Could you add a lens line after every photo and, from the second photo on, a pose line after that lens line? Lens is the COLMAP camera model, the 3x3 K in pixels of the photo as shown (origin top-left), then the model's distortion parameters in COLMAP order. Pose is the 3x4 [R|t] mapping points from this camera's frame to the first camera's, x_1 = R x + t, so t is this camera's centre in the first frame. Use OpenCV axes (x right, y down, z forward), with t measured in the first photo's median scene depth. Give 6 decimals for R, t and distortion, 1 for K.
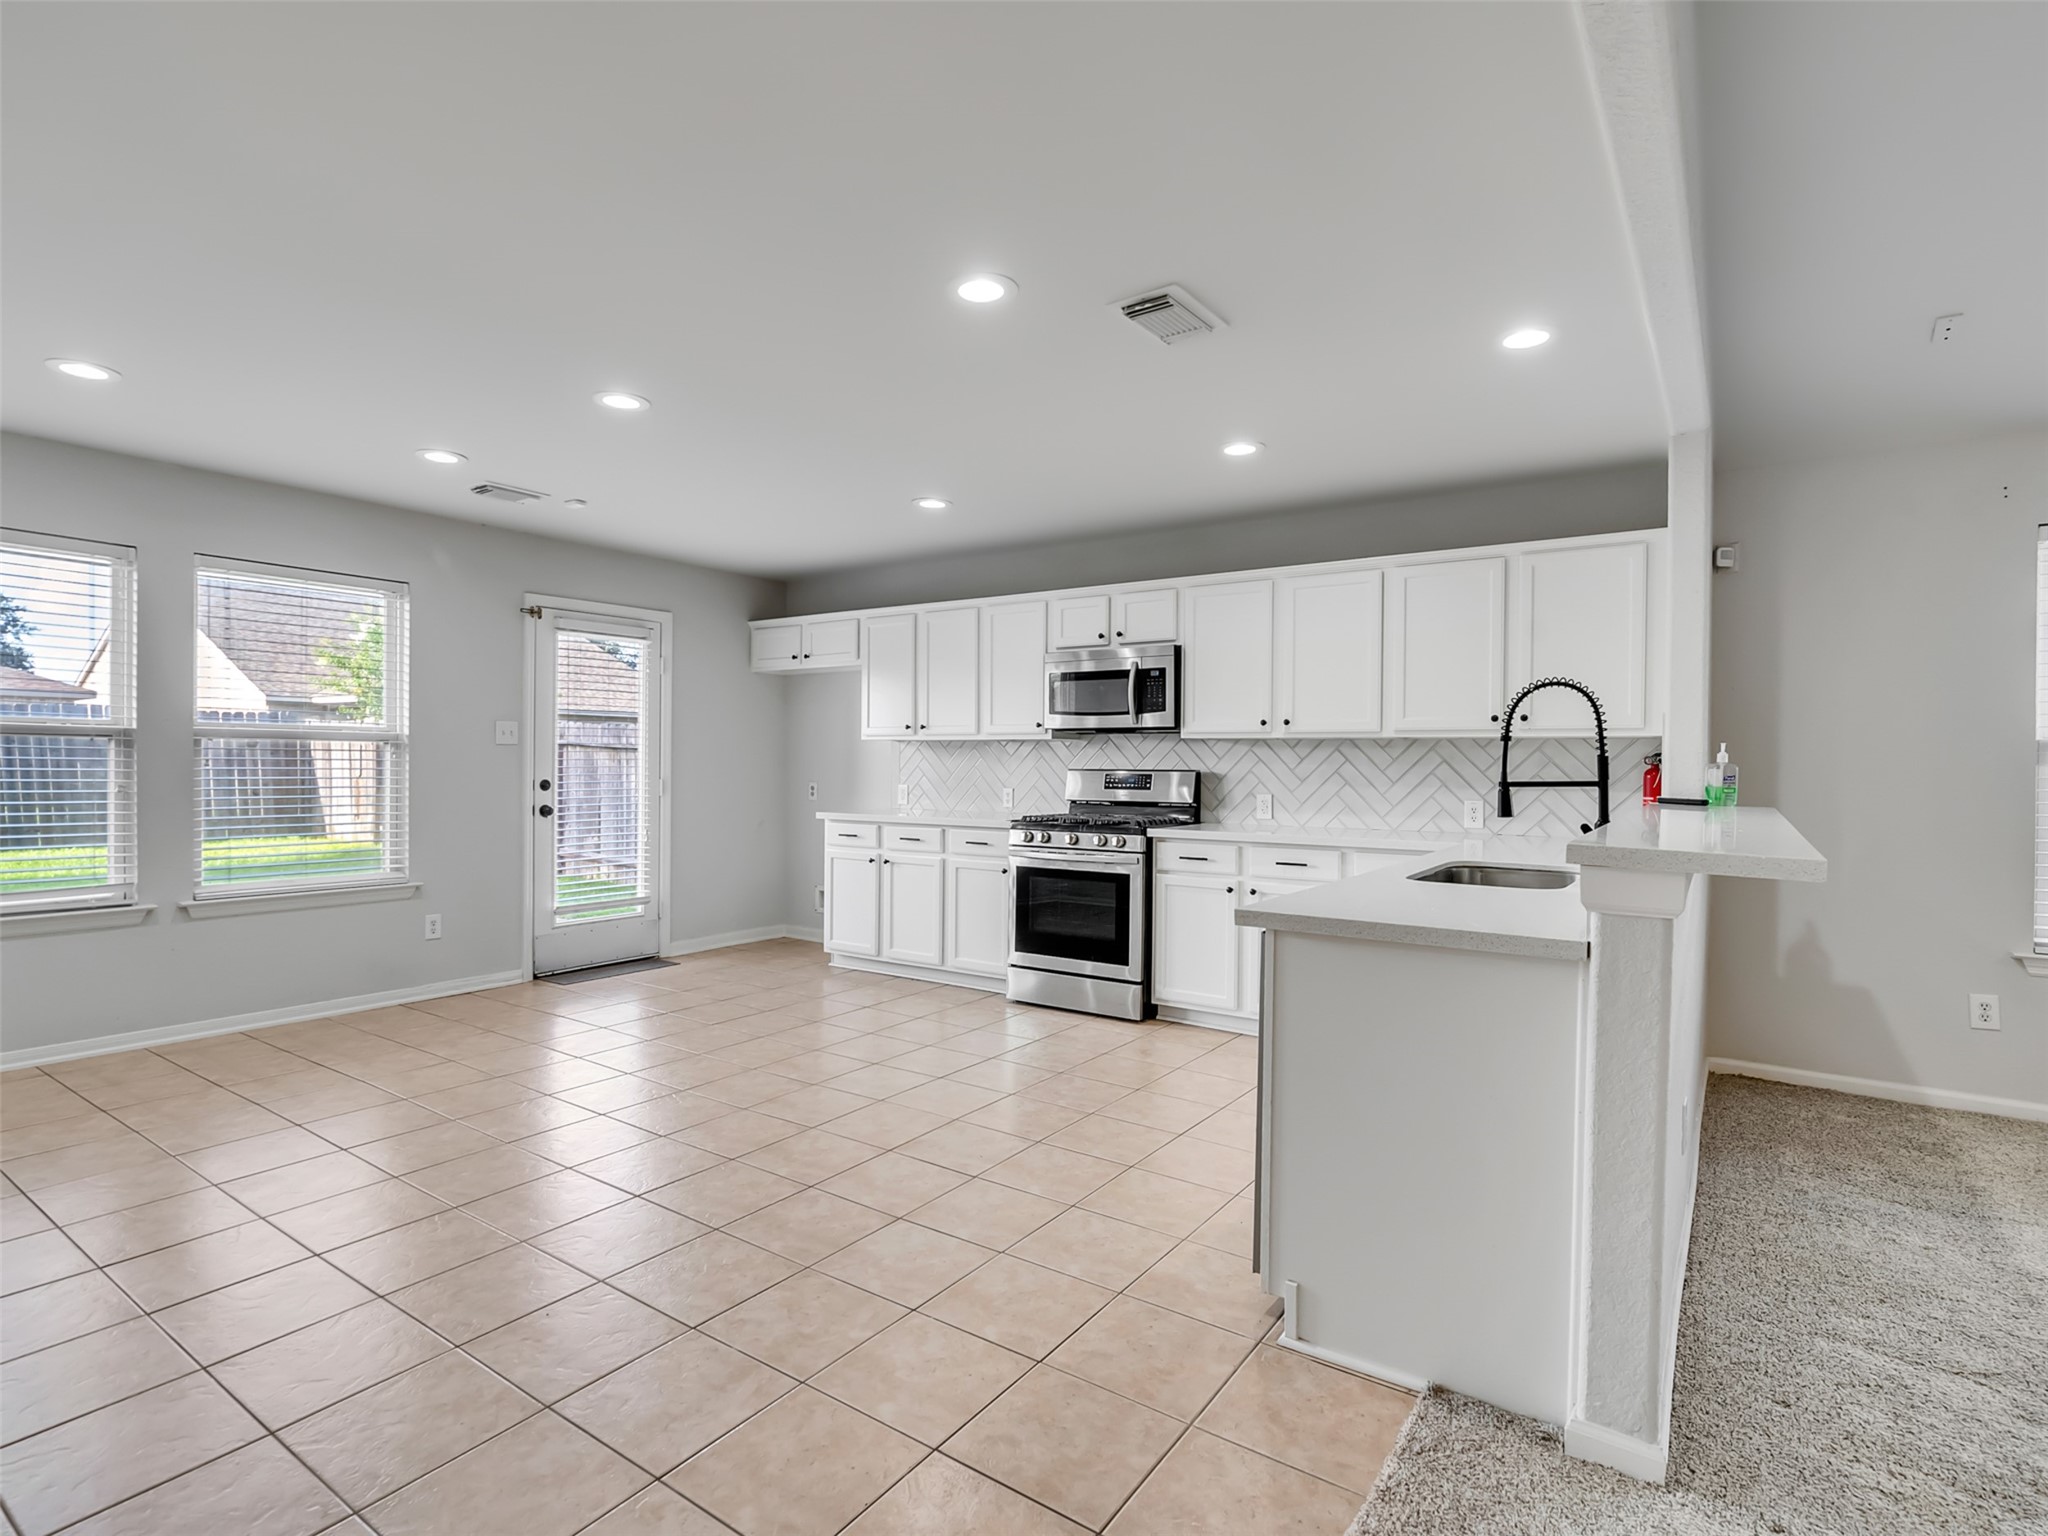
lens RADIAL K [[1044.0, 0, 1004.5], [0, 1044.0, 767.5], [0, 0, 1]] dist [-0.005090, 0.001809]
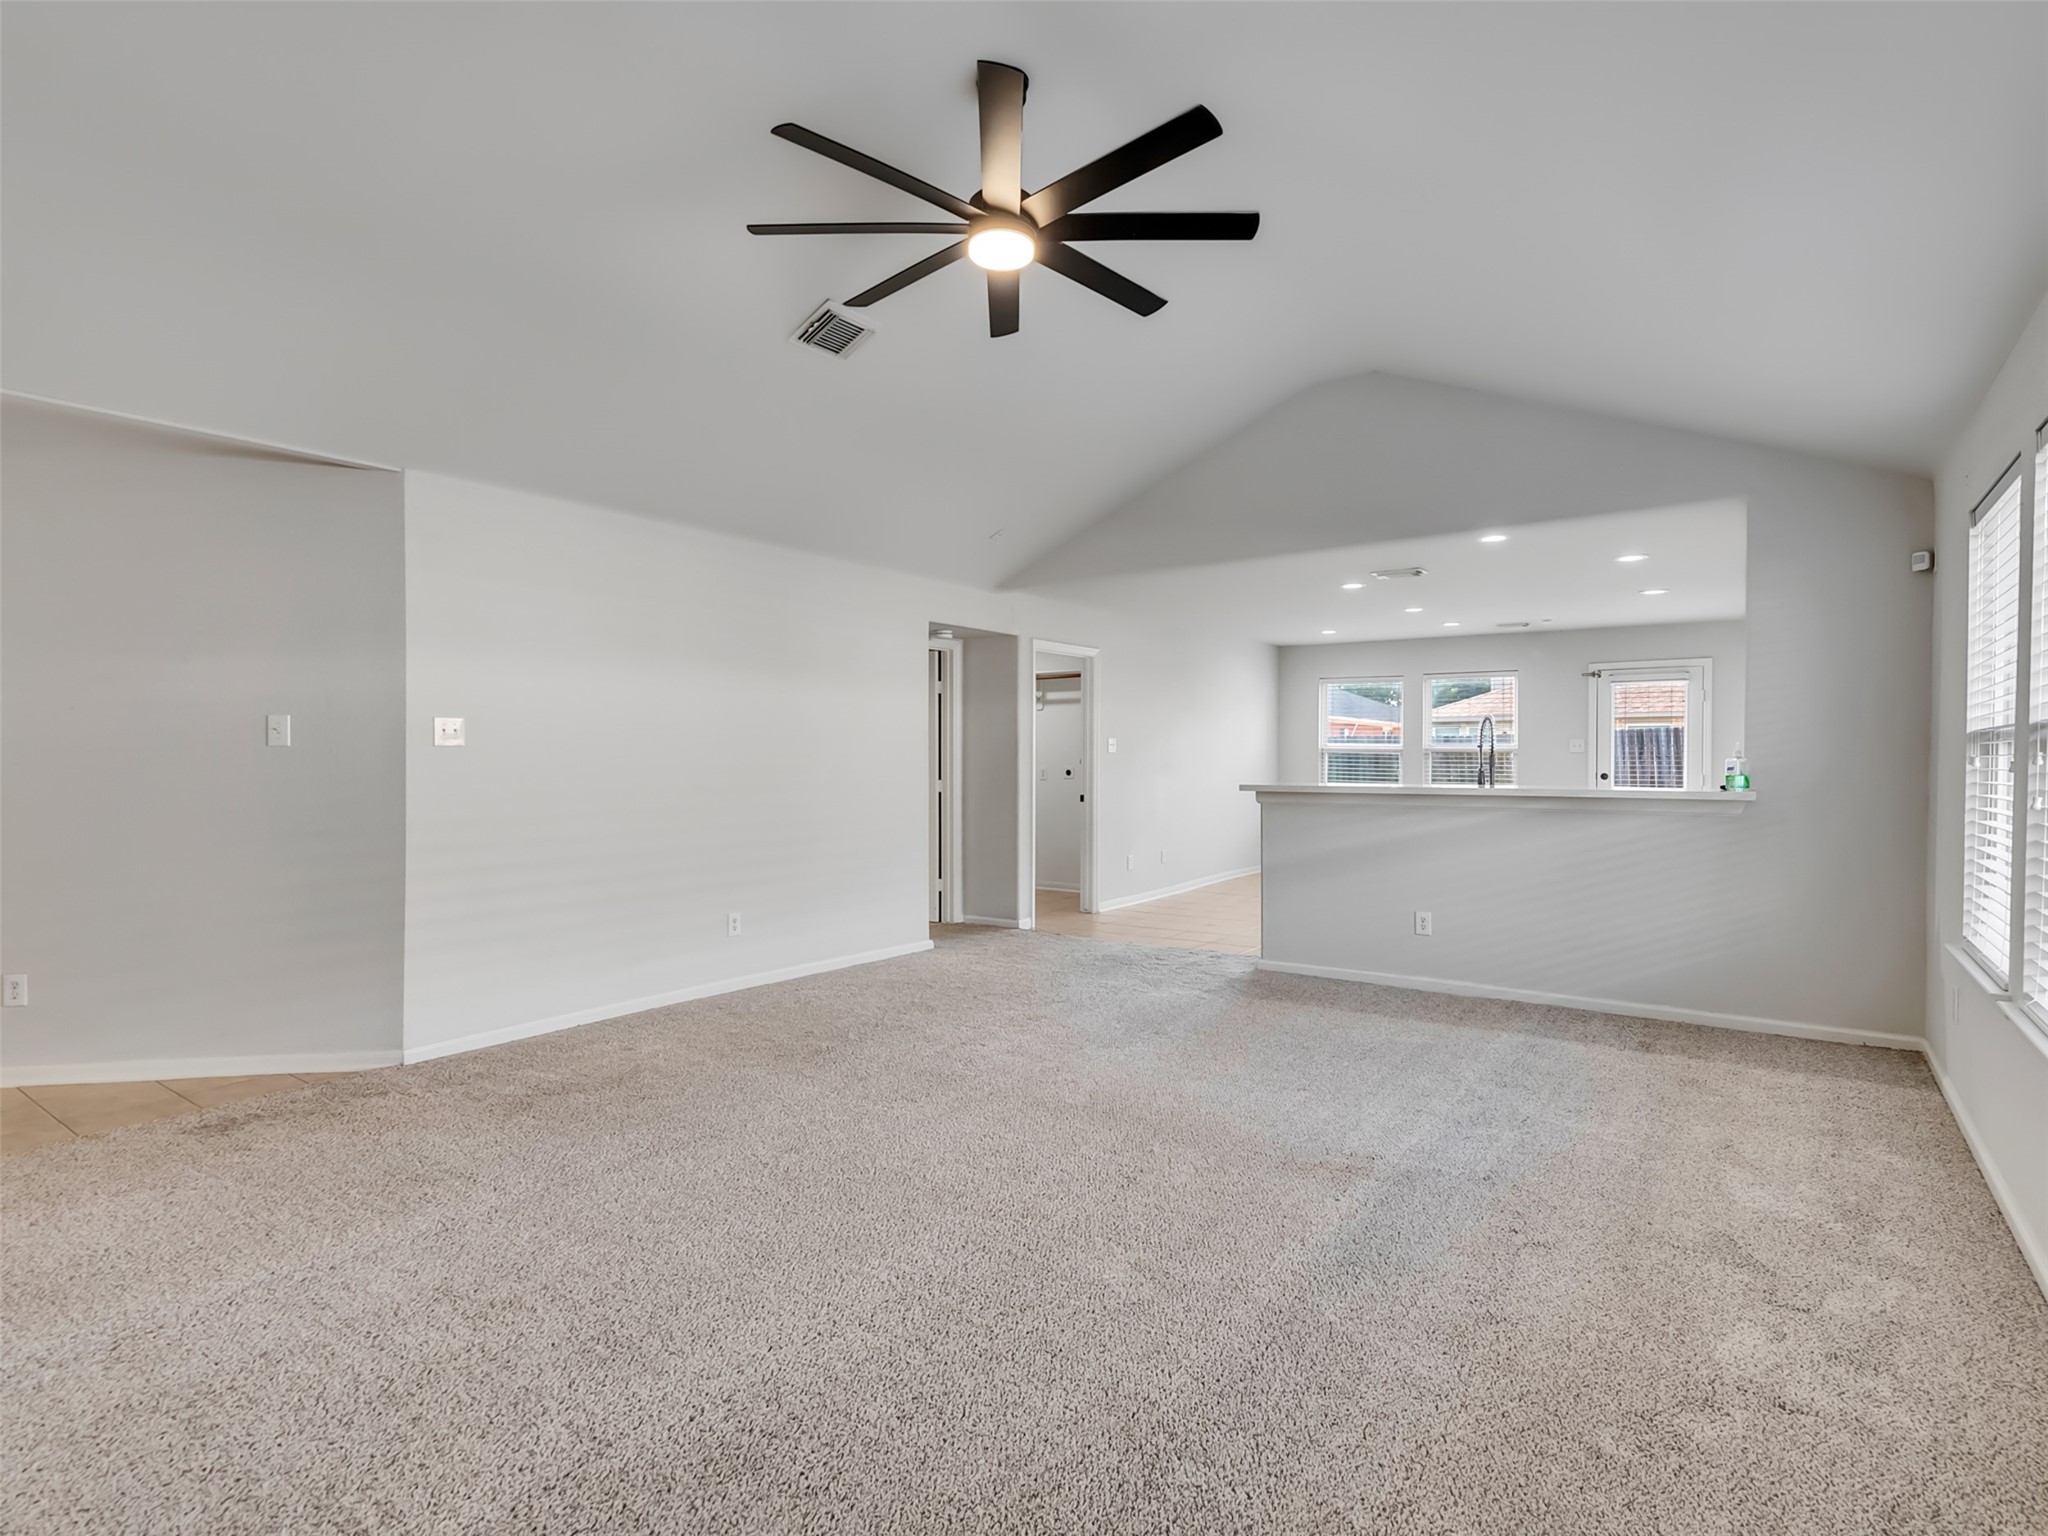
lens RADIAL K [[1044.0, 0, 1005.7], [0, 1044.0, 761.1], [0, 0, 1]] dist [-0.005090, 0.001809]
pose [[-0.027753, -0.004894, -0.999603, 1.829174], [-0.009113, 0.999948, -0.004643, 0.012657], [0.999573, 0.008981, -0.027796, 0.127814]]
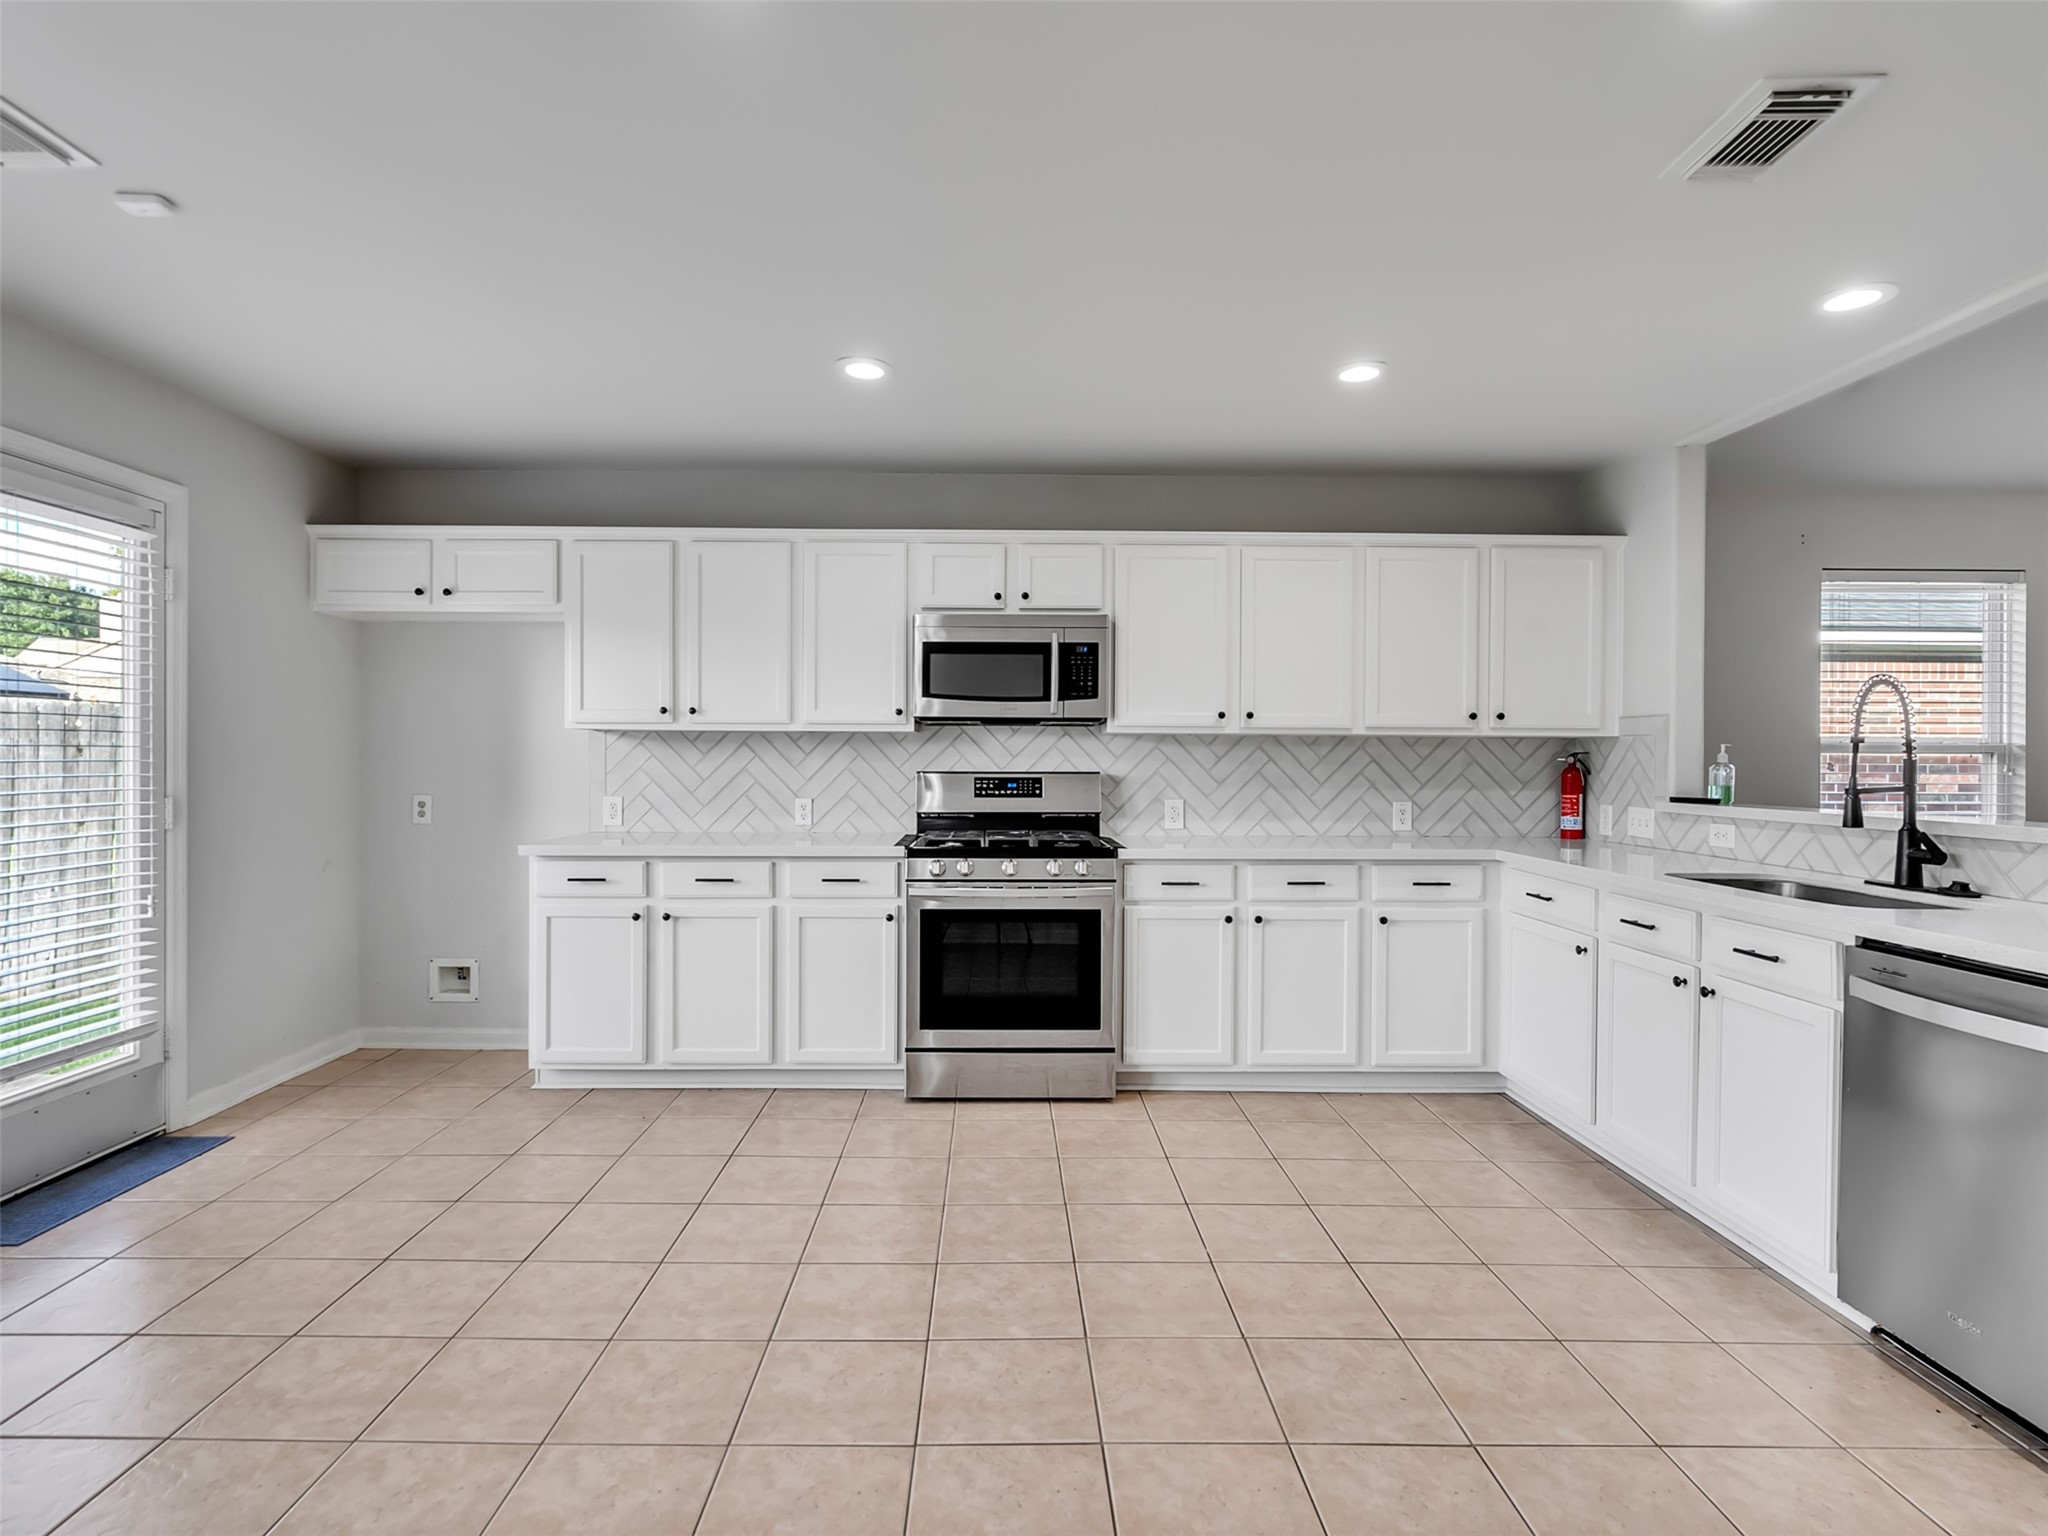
lens RADIAL K [[1044.0, 0, 1006.3], [0, 1044.0, 771.0], [0, 0, 1]] dist [-0.005090, 0.001809]
pose [[0.811225, -0.012453, 0.584601, -0.473894], [0.004848, 0.999882, 0.014572, -0.014183], [-0.584714, -0.008987, 0.811190, 0.518504]]
